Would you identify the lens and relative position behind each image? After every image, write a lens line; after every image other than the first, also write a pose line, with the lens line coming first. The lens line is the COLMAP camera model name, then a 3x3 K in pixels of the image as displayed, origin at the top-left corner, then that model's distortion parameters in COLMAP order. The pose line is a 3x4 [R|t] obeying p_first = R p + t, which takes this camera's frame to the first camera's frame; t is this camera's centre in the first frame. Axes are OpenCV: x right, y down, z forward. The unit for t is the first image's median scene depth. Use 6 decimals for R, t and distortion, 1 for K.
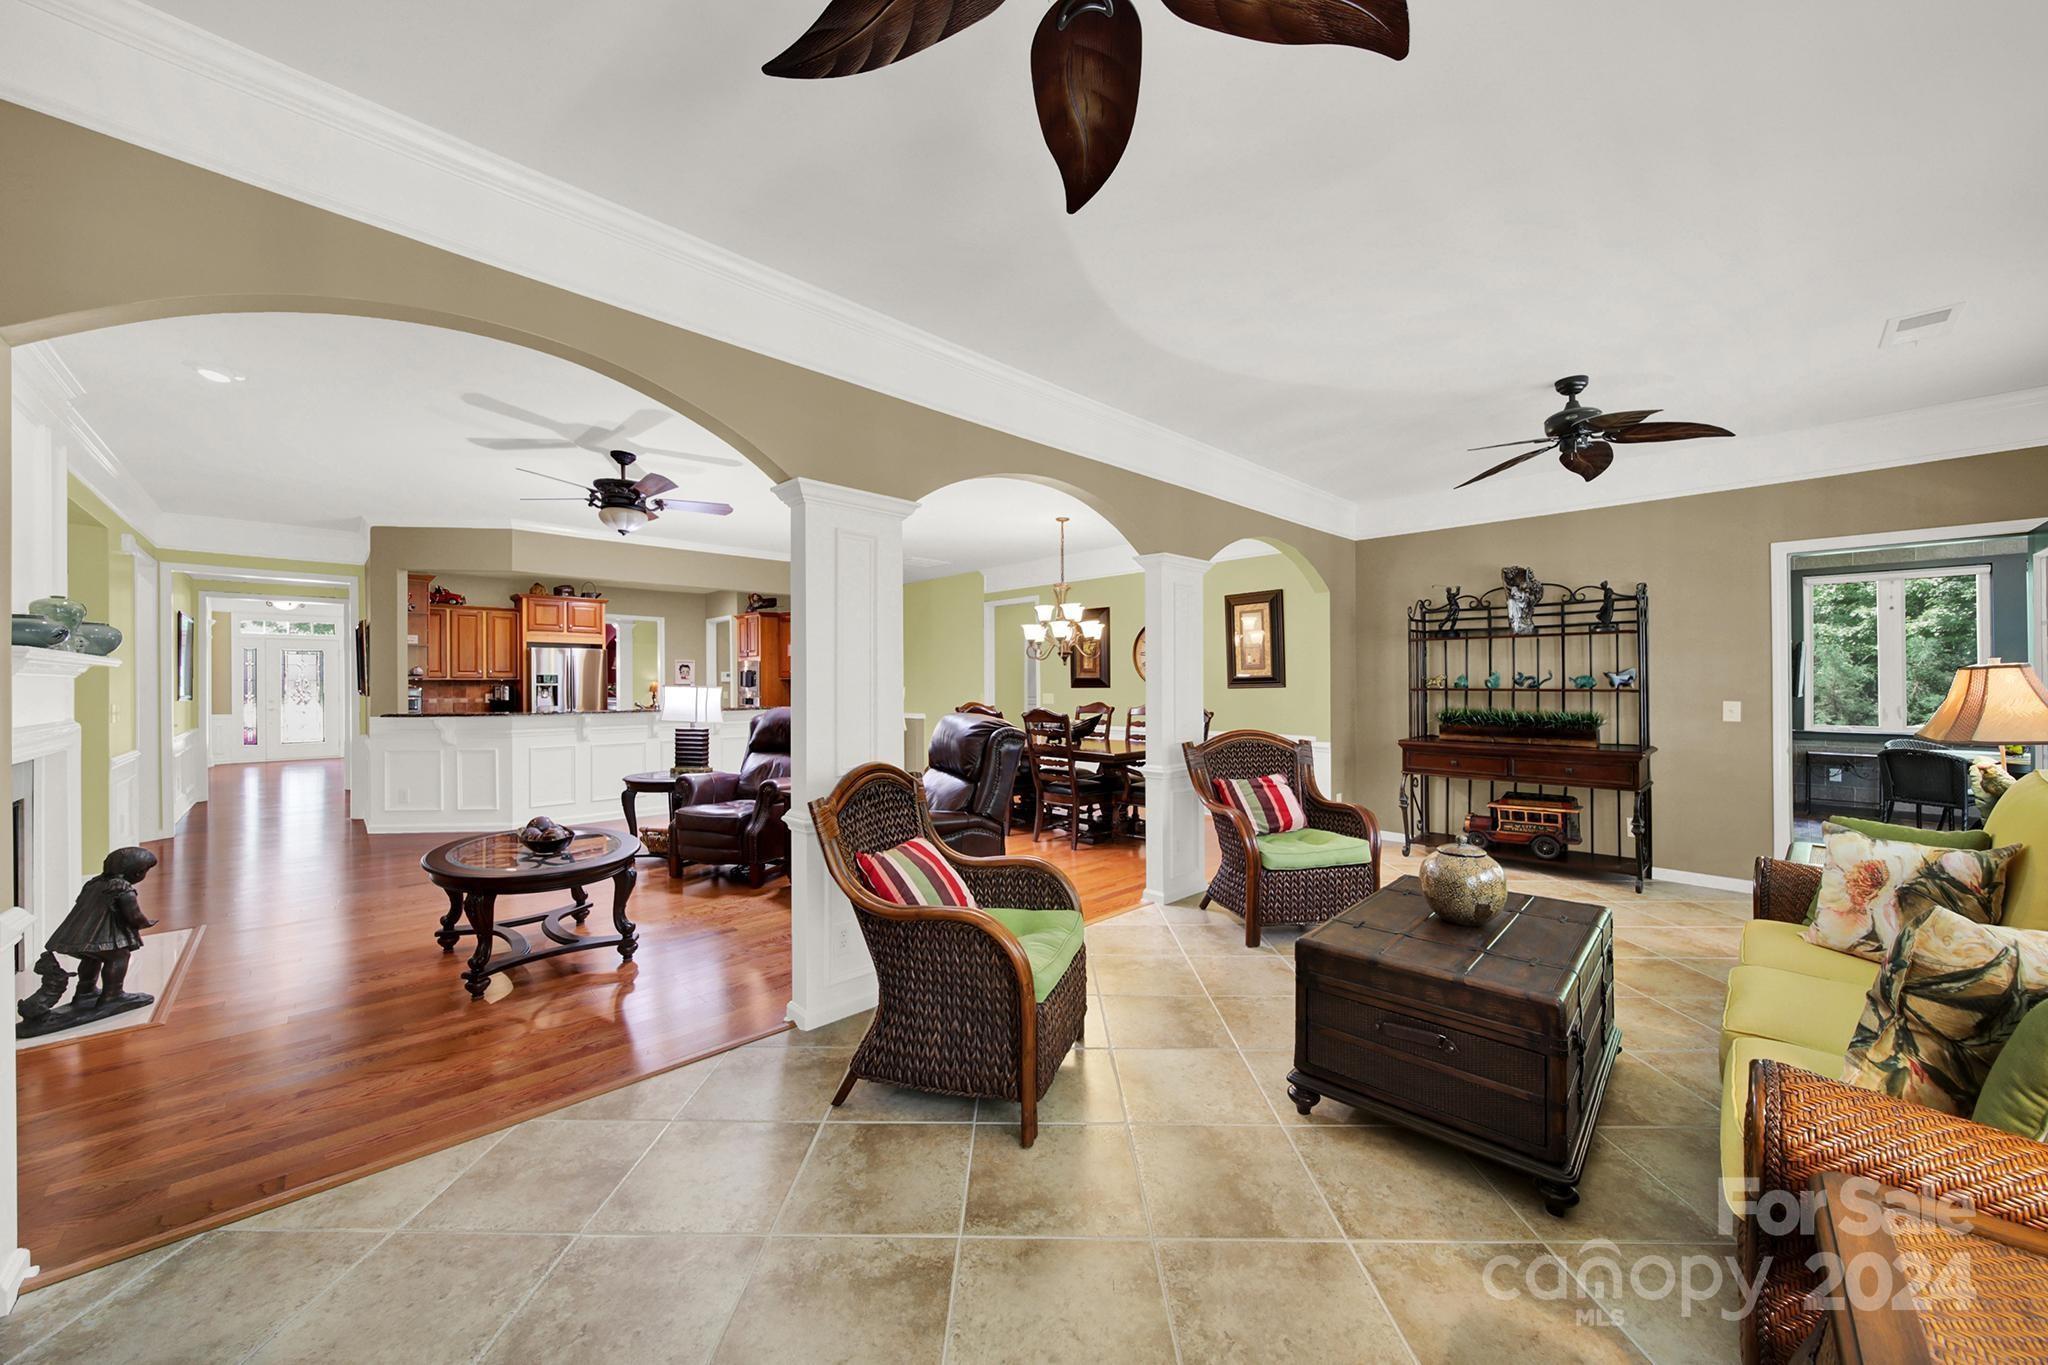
lens RADIAL K [[750.3, 0, 1016.8], [0, 750.3, 688.1], [0, 0, 1]] dist [-0.000178, 0.000000]
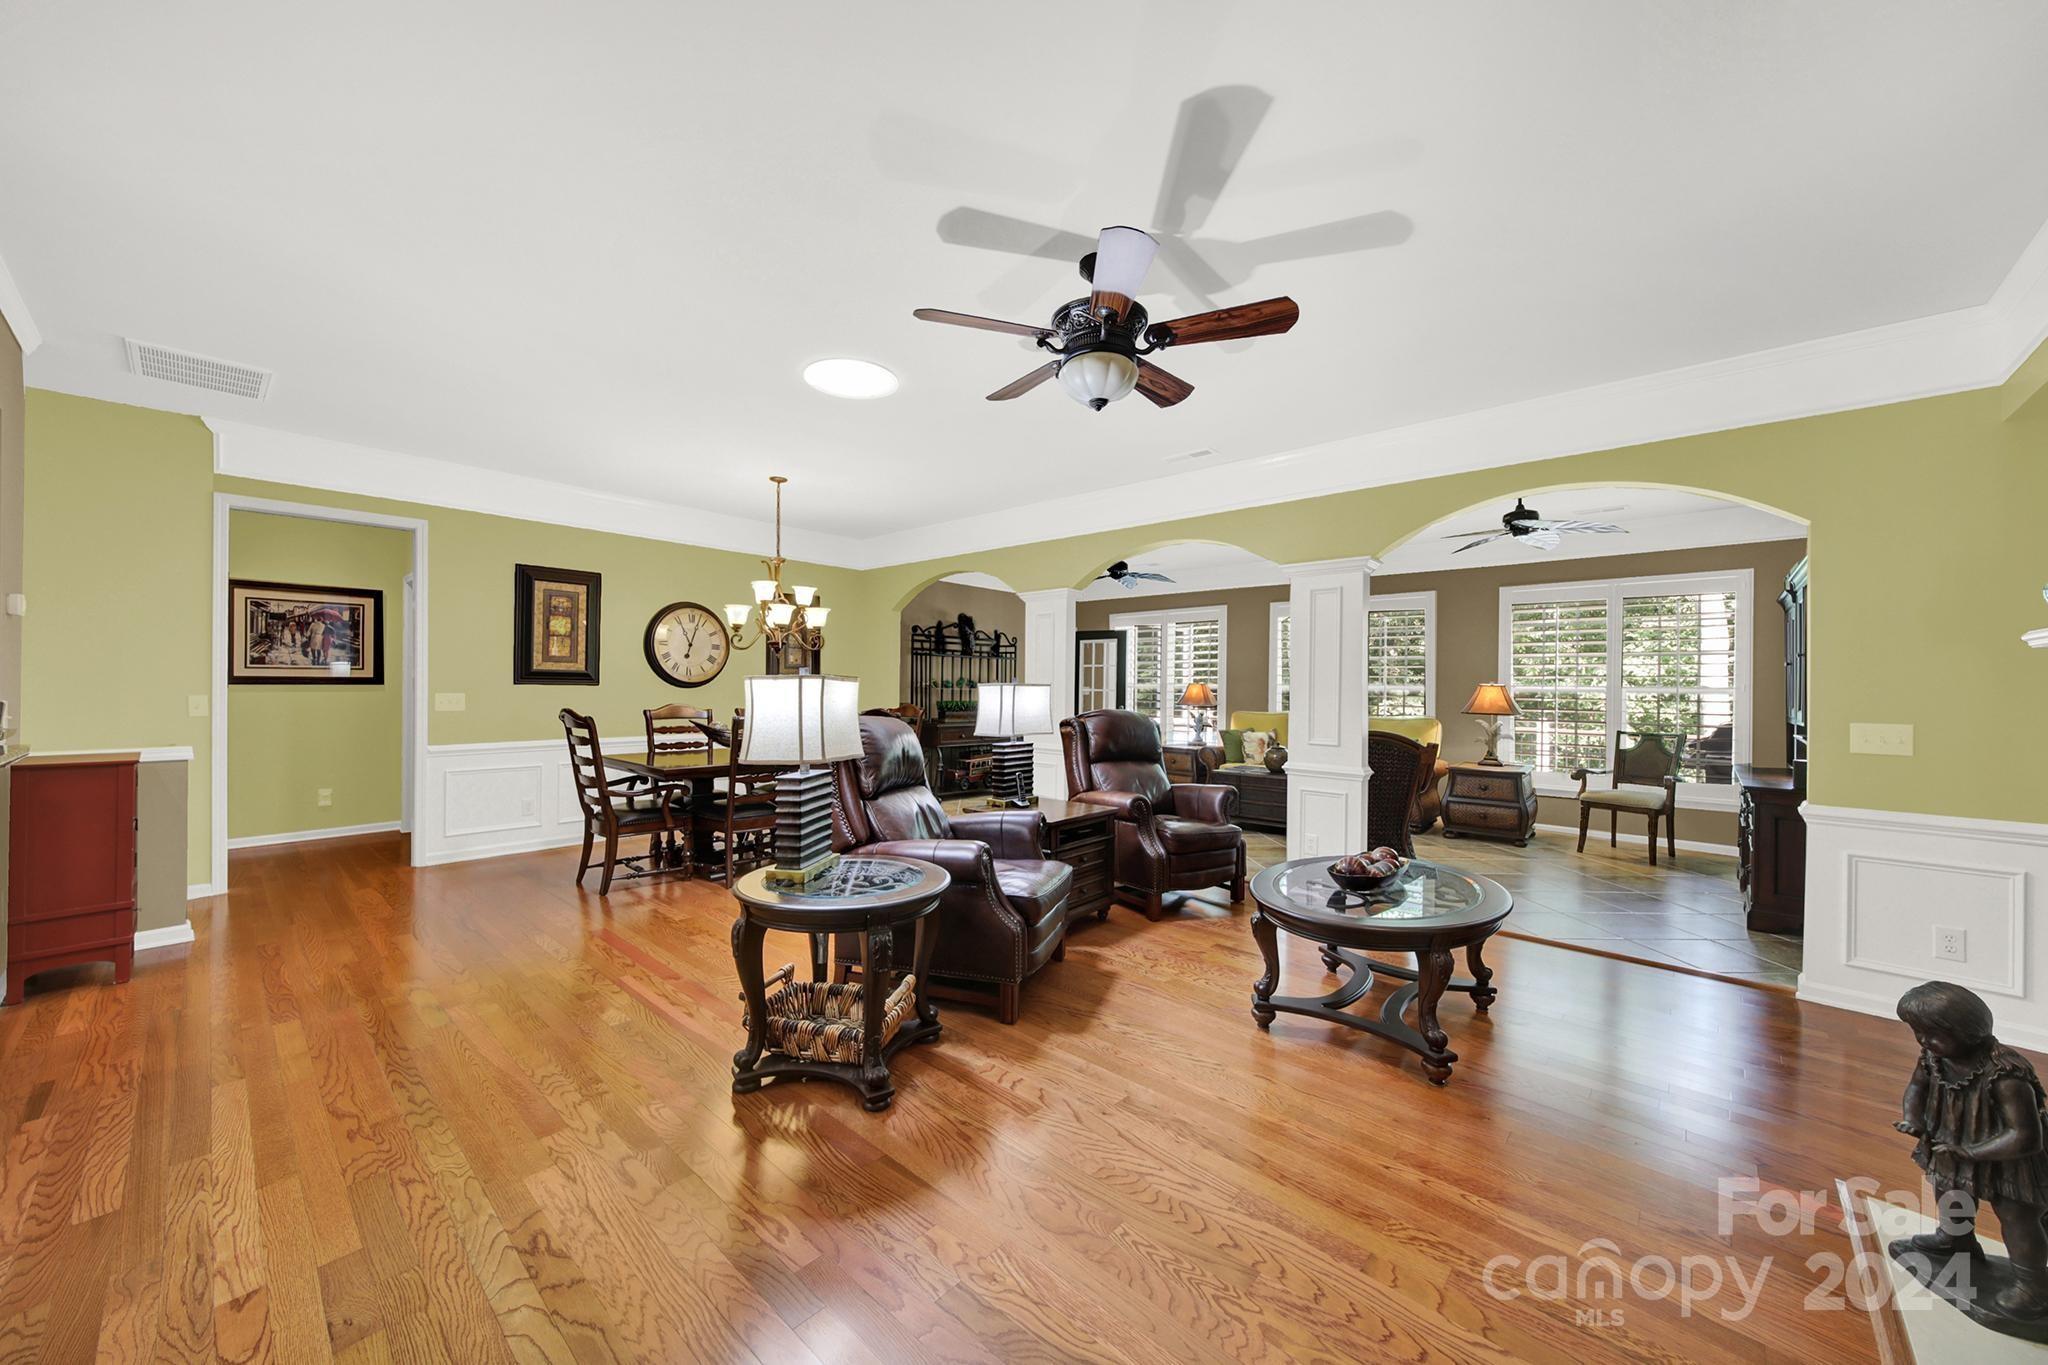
lens RADIAL K [[750.3, 0, 1016.8], [0, 750.3, 688.1], [0, 0, 1]] dist [-0.000178, 0.000000]
pose [[-0.063712, 0.004468, 0.997958, -0.658164], [-0.004312, 0.999979, -0.004752, 0.005106], [-0.997959, -0.004606, -0.063692, 0.671346]]
